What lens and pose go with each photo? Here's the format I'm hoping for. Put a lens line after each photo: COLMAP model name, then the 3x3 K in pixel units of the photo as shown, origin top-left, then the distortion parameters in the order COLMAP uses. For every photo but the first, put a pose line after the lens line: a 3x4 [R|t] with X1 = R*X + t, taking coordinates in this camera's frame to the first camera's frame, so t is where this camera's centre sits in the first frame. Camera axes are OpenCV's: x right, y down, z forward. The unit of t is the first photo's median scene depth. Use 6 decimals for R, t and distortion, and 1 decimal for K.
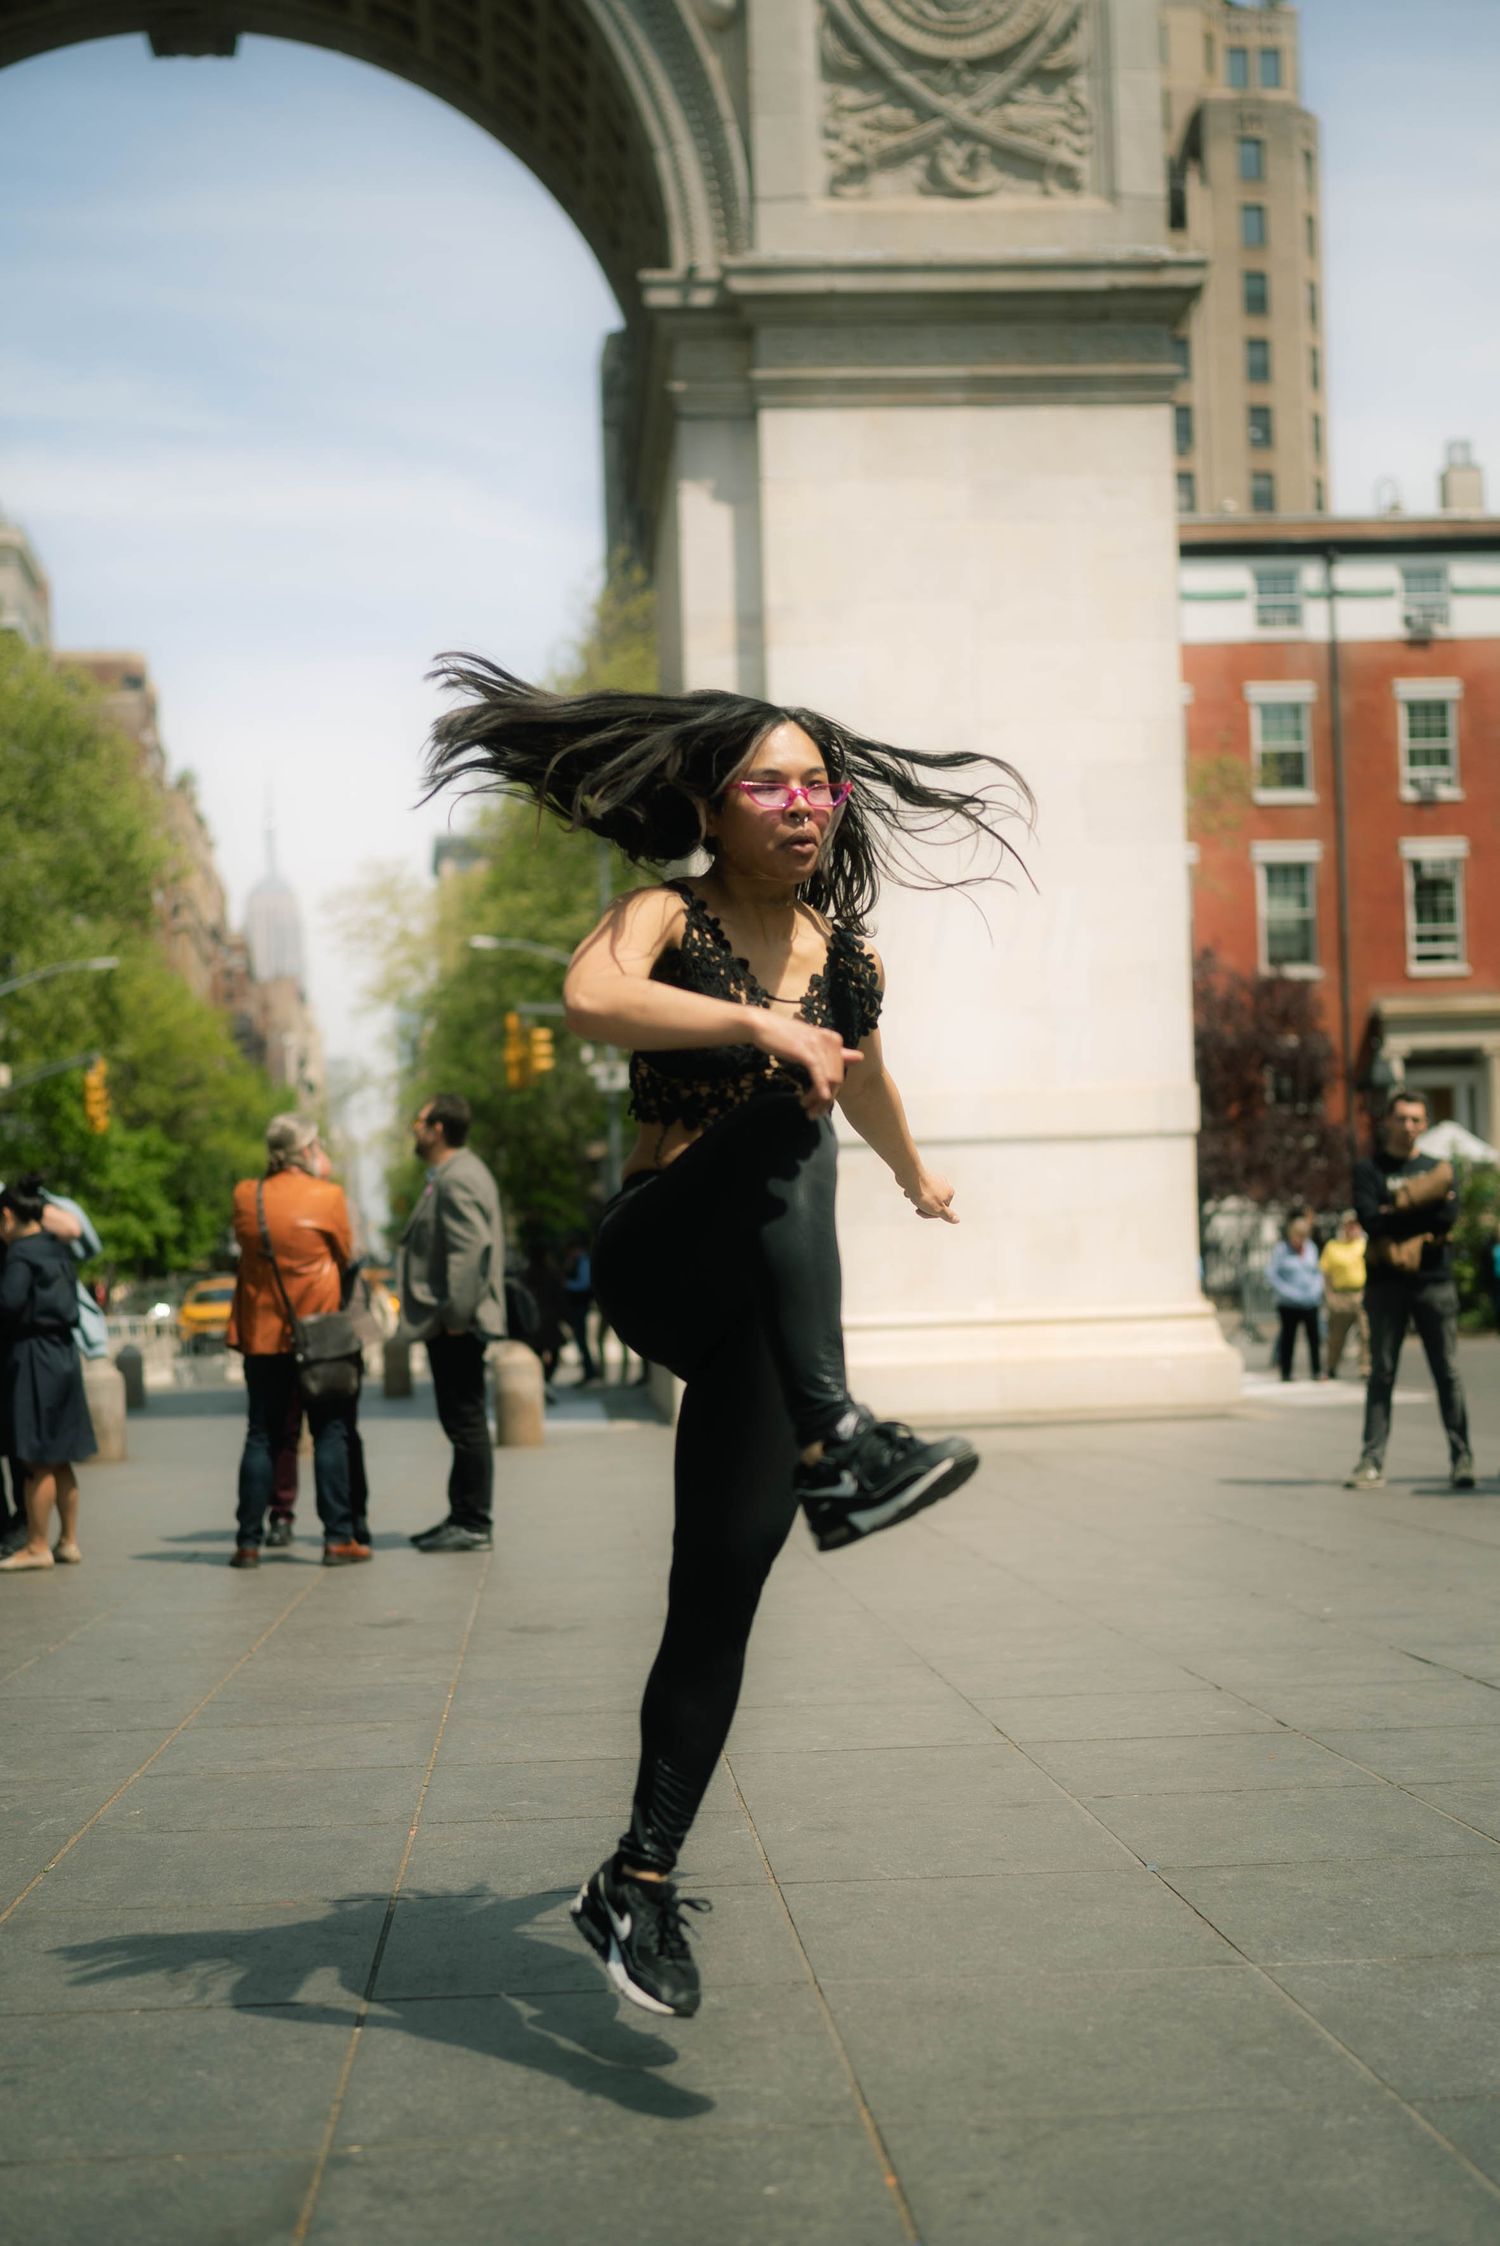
lens RADIAL K [[2217.6, 0, 750.0], [0, 2217.6, 1123.0], [0, 0, 1]] dist [0.003196, 0.000840]
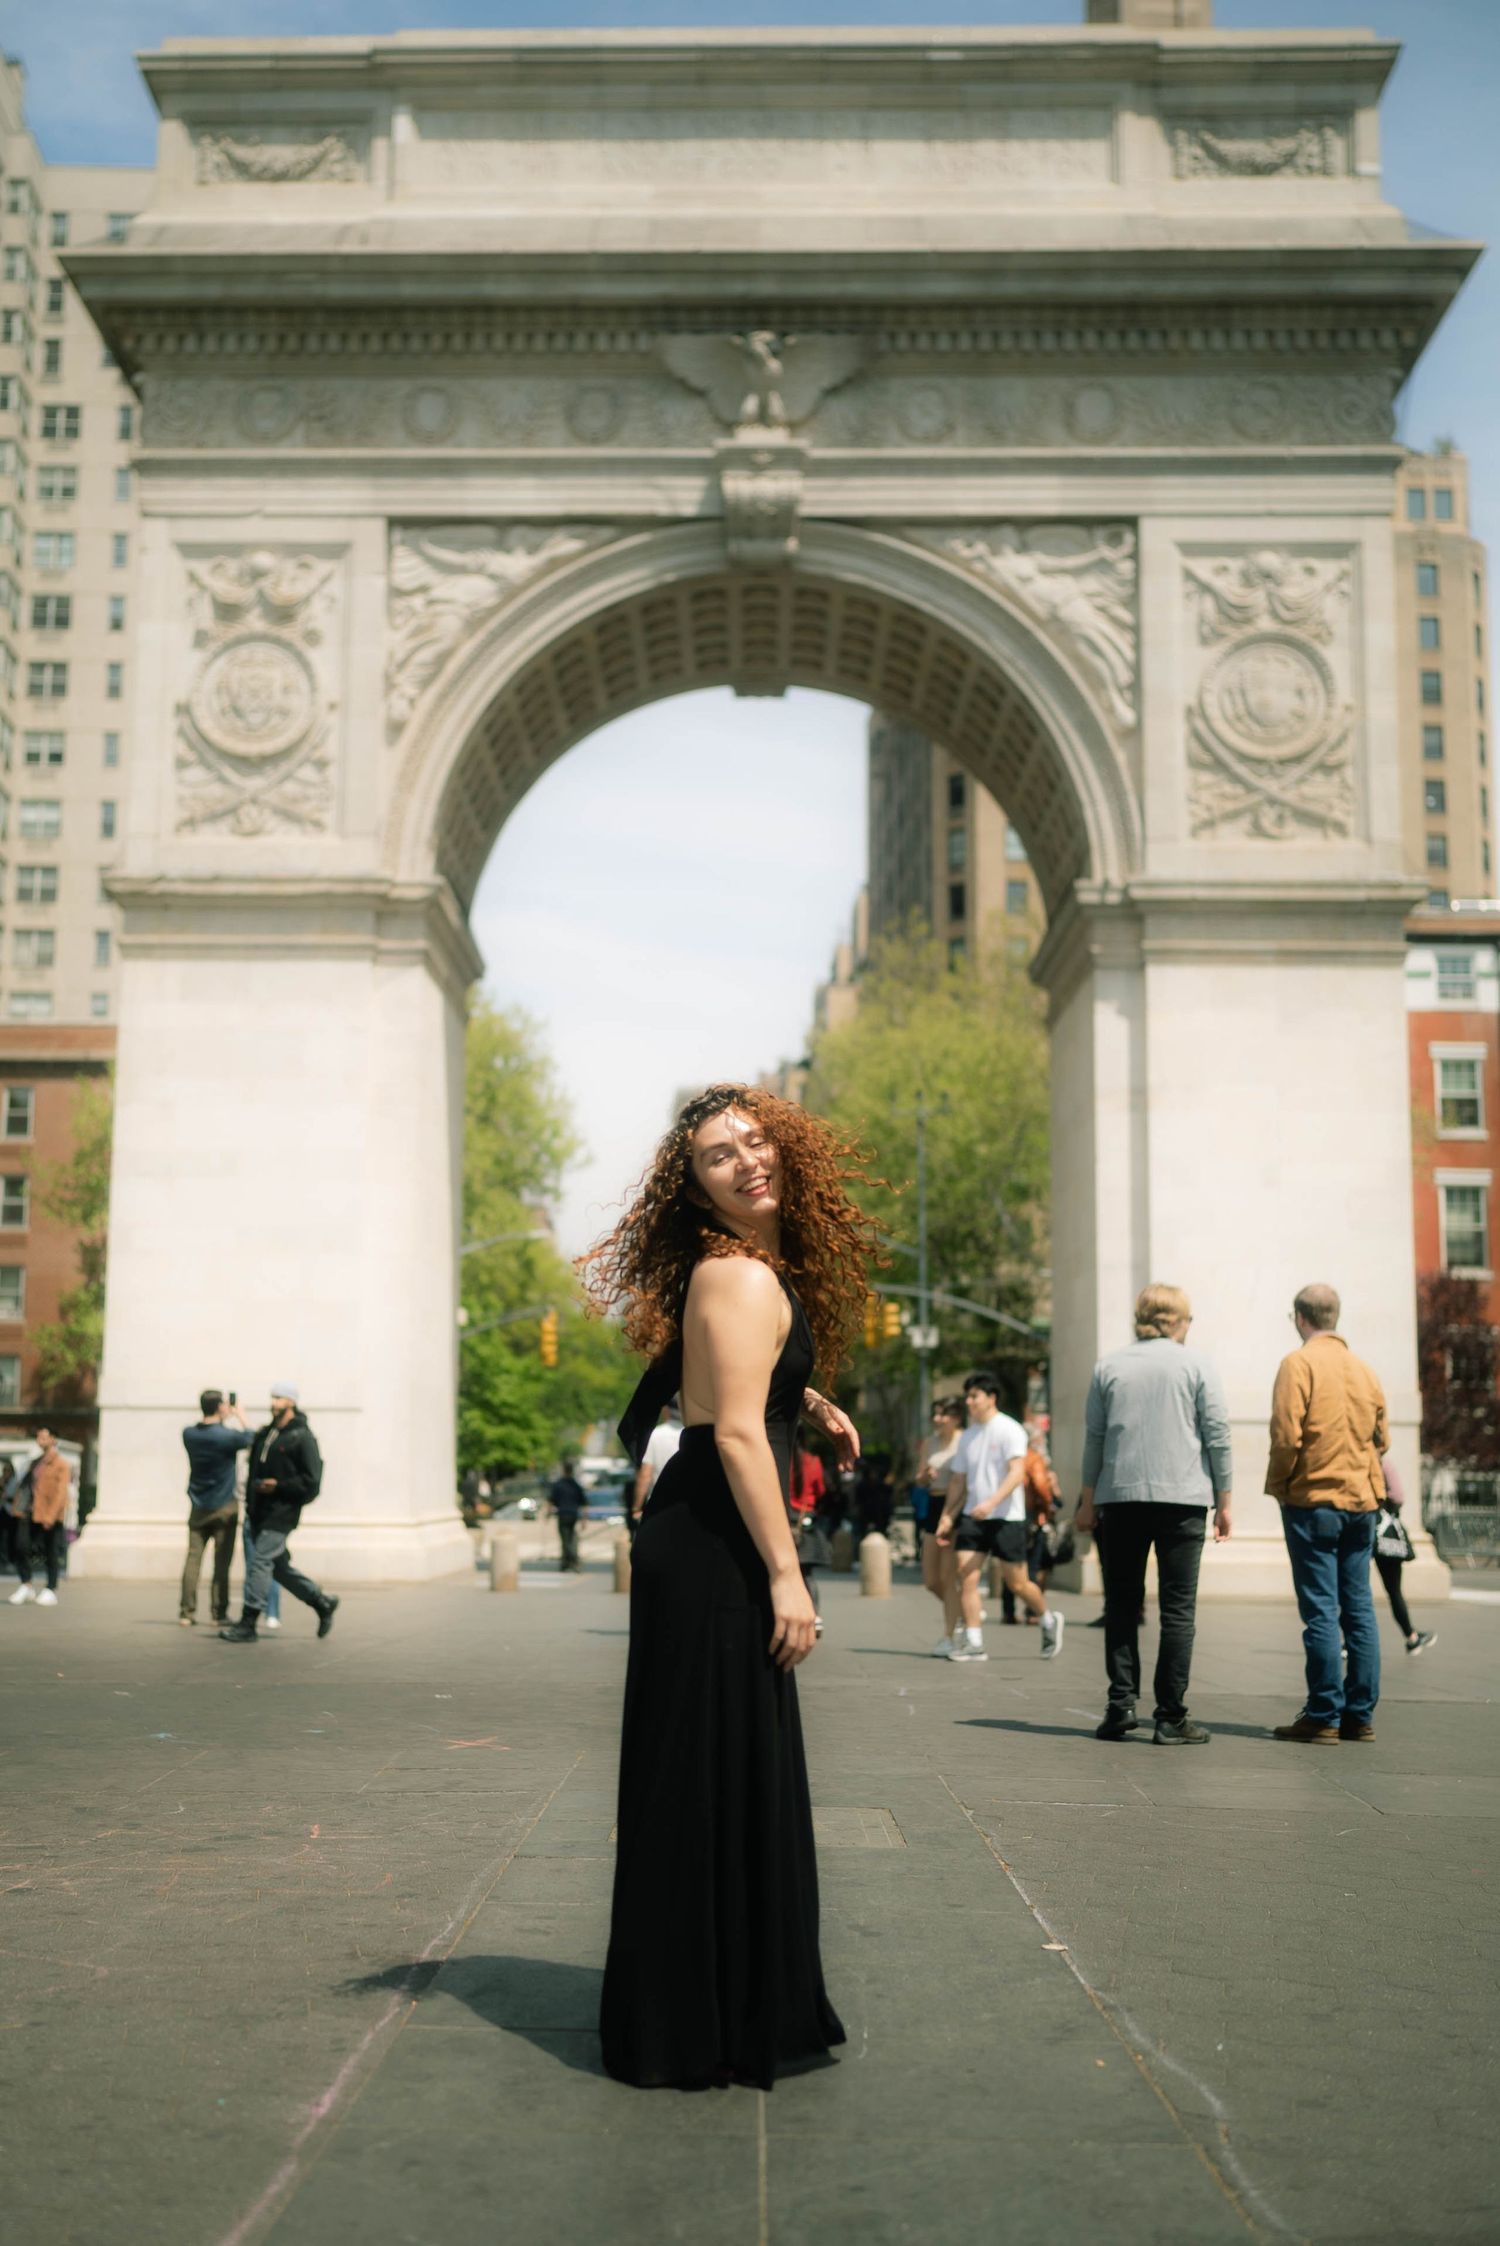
lens RADIAL K [[1969.4, 0, 750.0], [0, 1969.4, 1123.0], [0, 0, 1]] dist [-0.001942, -0.002995]
pose [[0.993773, 0.030609, -0.107133, -0.107798], [-0.042881, 0.992533, -0.114187, -0.022619], [0.102838, 0.118070, 0.987666, -0.384403]]
